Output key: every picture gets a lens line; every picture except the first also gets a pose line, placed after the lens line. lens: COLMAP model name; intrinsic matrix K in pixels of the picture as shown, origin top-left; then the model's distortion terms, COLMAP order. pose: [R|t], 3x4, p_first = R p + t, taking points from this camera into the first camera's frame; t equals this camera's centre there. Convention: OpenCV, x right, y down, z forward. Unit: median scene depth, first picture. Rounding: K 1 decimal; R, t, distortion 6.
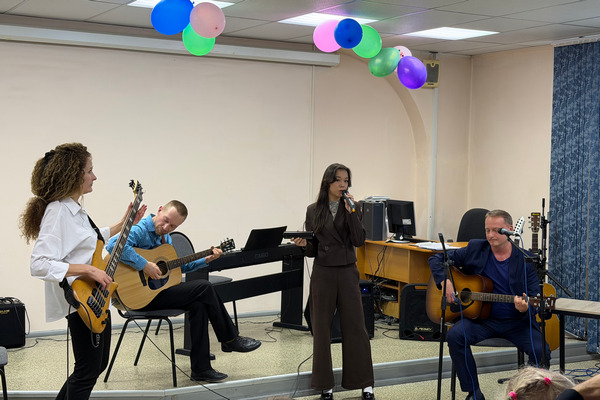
lens RADIAL K [[822.8, 0, 313.6], [0, 822.8, 173.3], [0, 0, 1]] dist [0.120254, 0.000000]
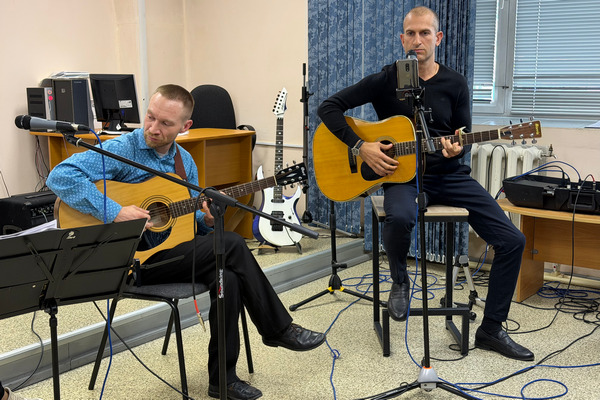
lens RADIAL K [[822.8, 0, 300.9], [0, 822.8, 201.4], [0, 0, 1]] dist [0.120254, 0.000000]
pose [[0.913451, -0.097690, 0.395049, -0.038370], [0.035610, 0.986224, 0.161540, 0.032238], [-0.405387, -0.133491, 0.904346, 0.290192]]
